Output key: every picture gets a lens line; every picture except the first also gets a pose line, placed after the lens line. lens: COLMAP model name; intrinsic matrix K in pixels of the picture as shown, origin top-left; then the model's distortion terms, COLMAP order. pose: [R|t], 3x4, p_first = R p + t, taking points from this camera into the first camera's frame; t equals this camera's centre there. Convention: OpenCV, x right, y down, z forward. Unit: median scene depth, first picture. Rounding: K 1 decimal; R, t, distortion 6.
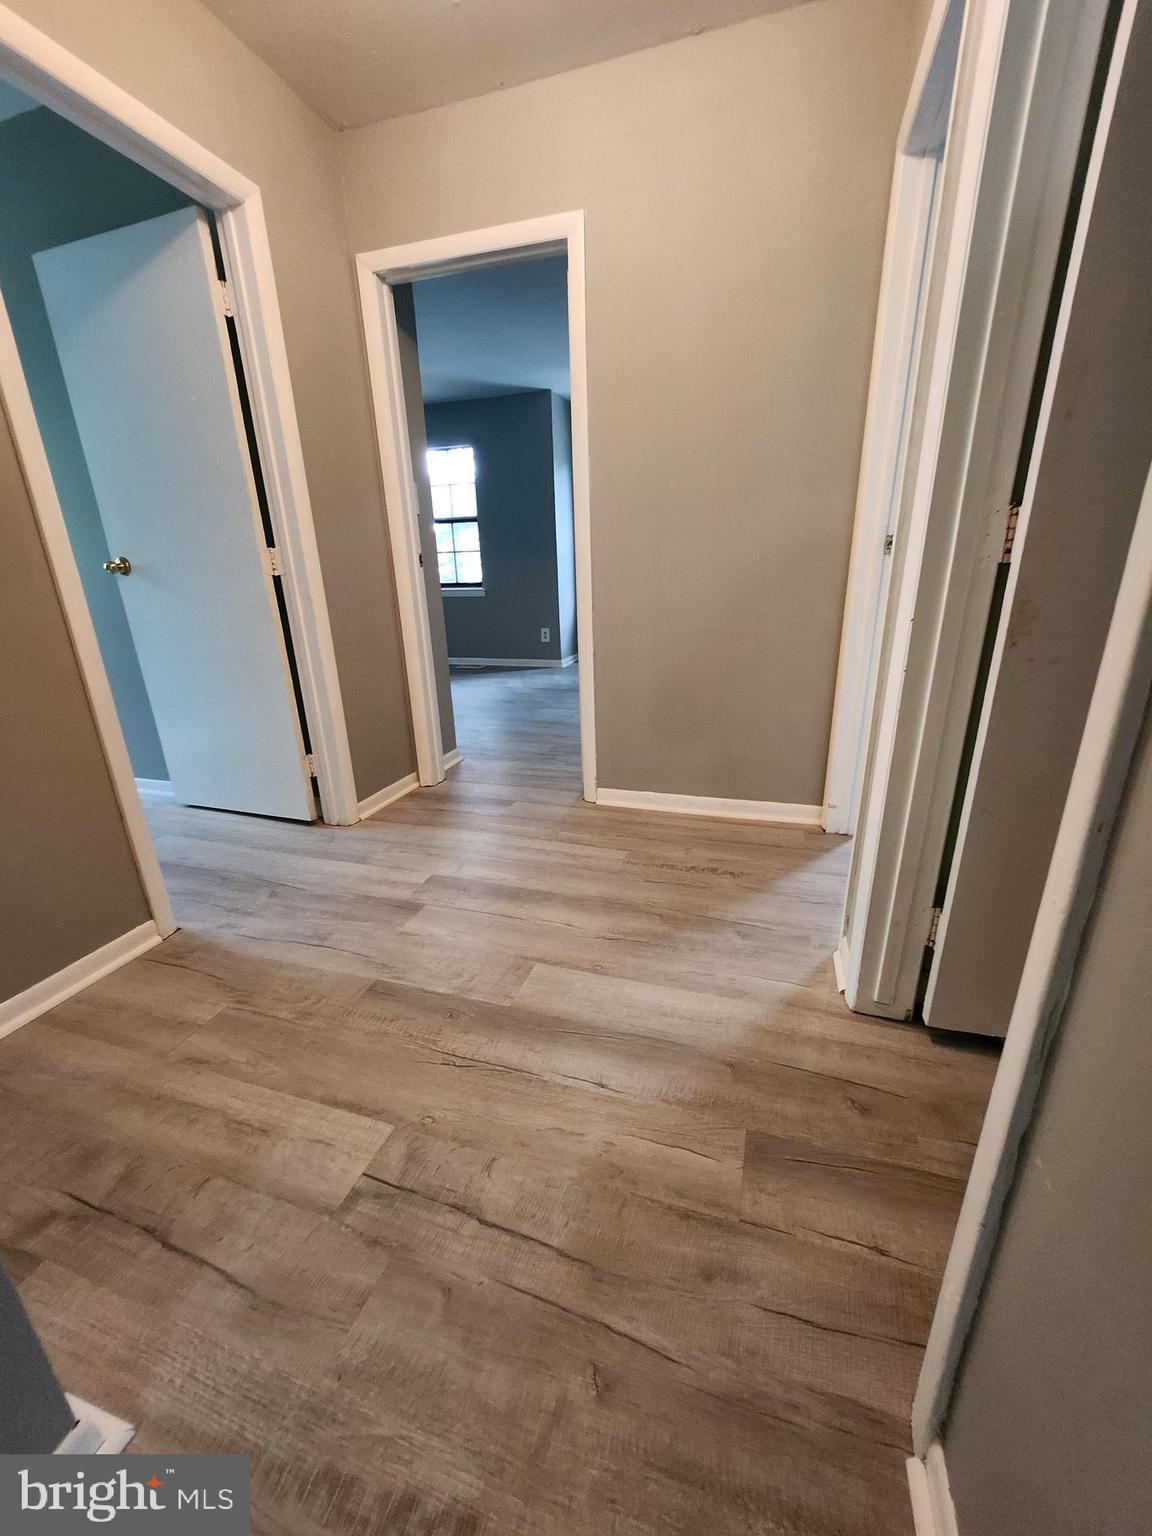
lens RADIAL K [[600.6, 0, 581.1], [0, 600.6, 768.7], [0, 0, 1]] dist [-0.008861, 0.004046]
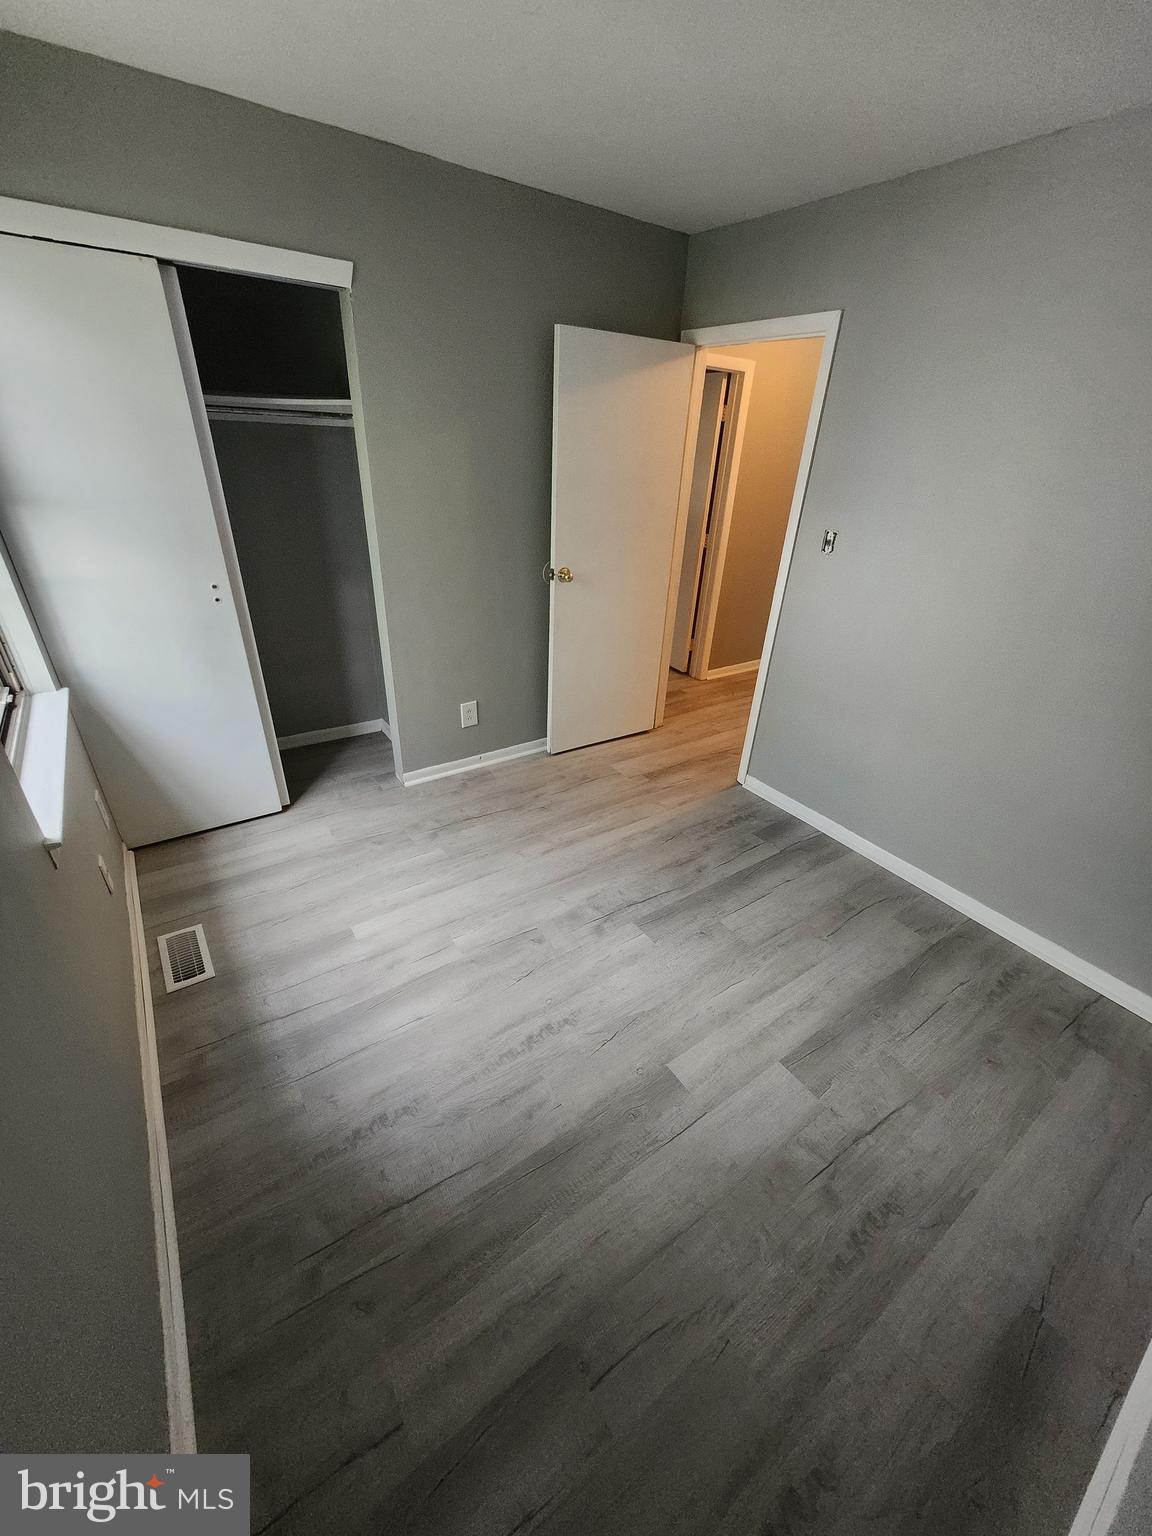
lens RADIAL K [[600.6, 0, 581.1], [0, 600.6, 768.7], [0, 0, 1]] dist [-0.008861, 0.004046]
pose [[0.598169, -0.338439, 0.726397, -1.807455], [0.199900, 0.940806, 0.273723, -0.293336], [-0.776038, -0.018526, 0.630415, 0.161279]]
